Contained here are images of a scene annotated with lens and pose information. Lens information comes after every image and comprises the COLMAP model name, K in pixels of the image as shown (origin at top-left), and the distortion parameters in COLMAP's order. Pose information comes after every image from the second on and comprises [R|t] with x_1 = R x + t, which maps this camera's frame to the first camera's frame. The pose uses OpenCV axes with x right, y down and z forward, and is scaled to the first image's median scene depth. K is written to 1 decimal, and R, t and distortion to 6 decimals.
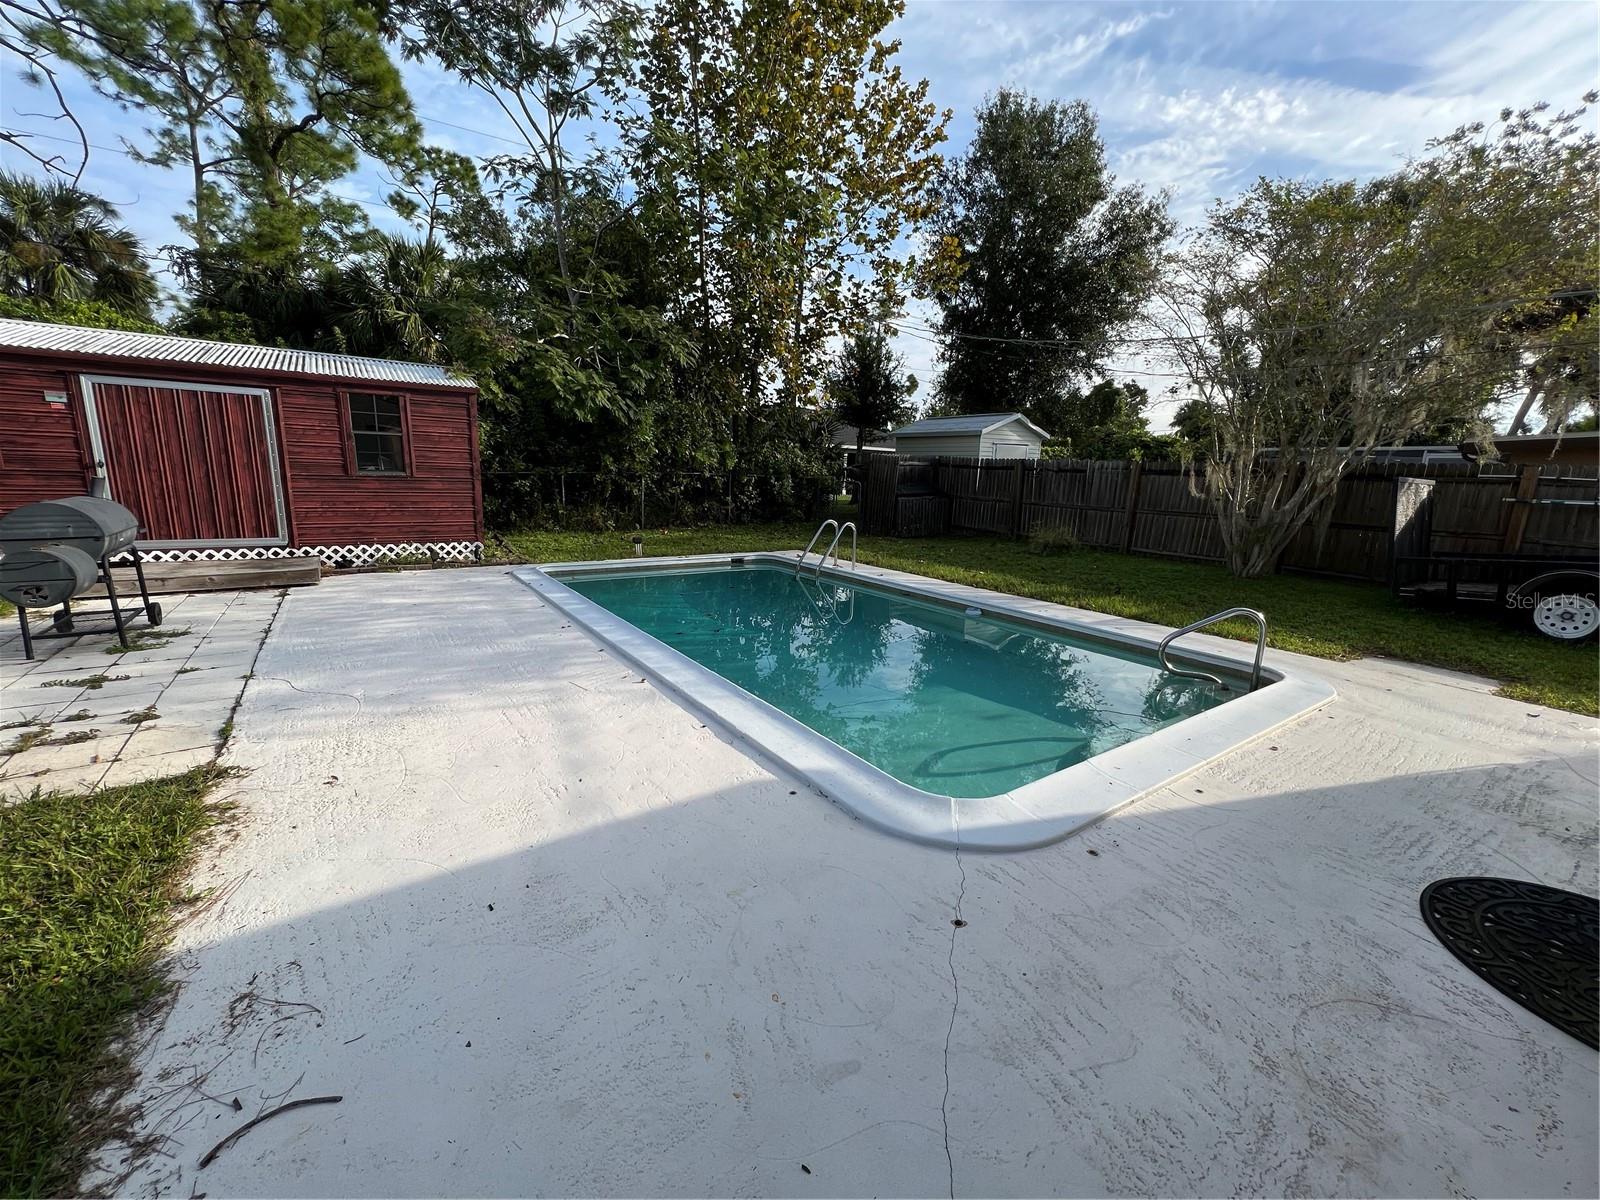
lens RADIAL K [[637.5, 0, 800.0], [0, 637.5, 600.0], [0, 0, 1]] dist [-0.001679, 0.000067]
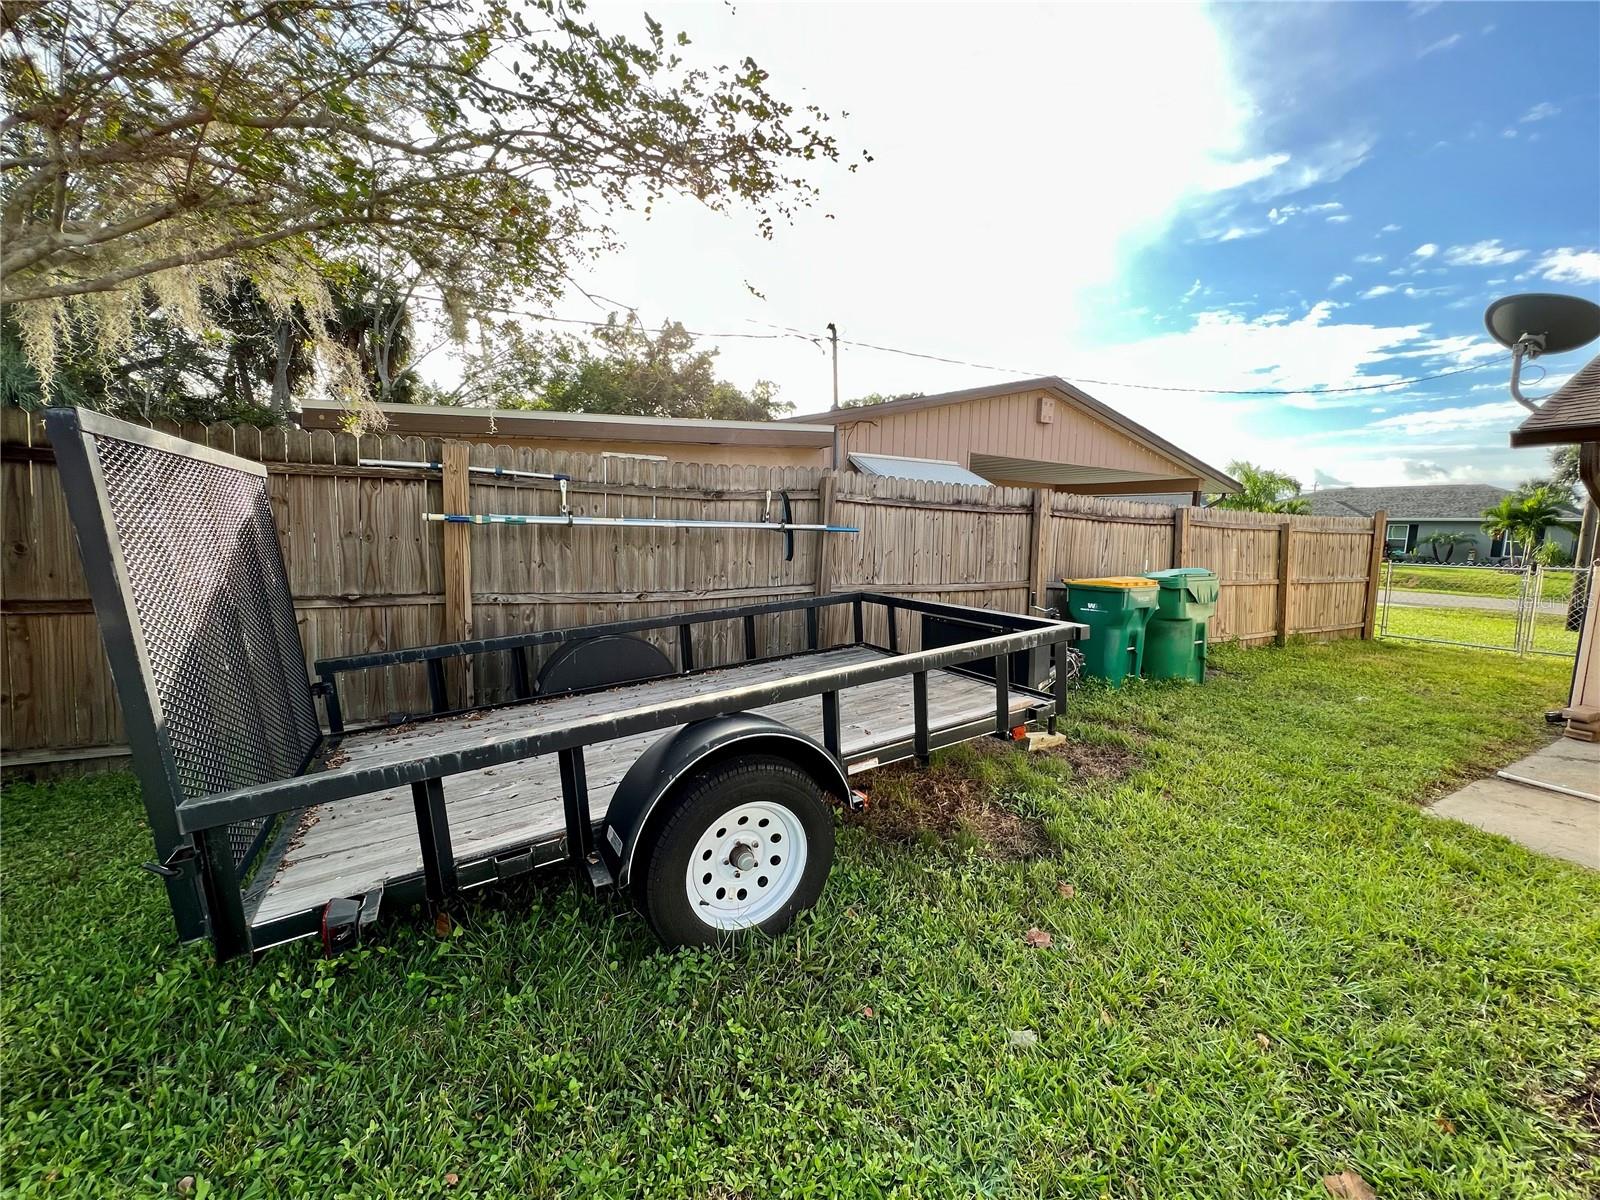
lens RADIAL K [[637.5, 0, 800.0], [0, 637.5, 600.0], [0, 0, 1]] dist [-0.001679, 0.000067]
pose [[0.107845, -0.148987, 0.982941, 0.764170], [0.178048, 0.975616, 0.128342, -0.123226], [-0.978094, 0.161170, 0.131743, 0.768226]]
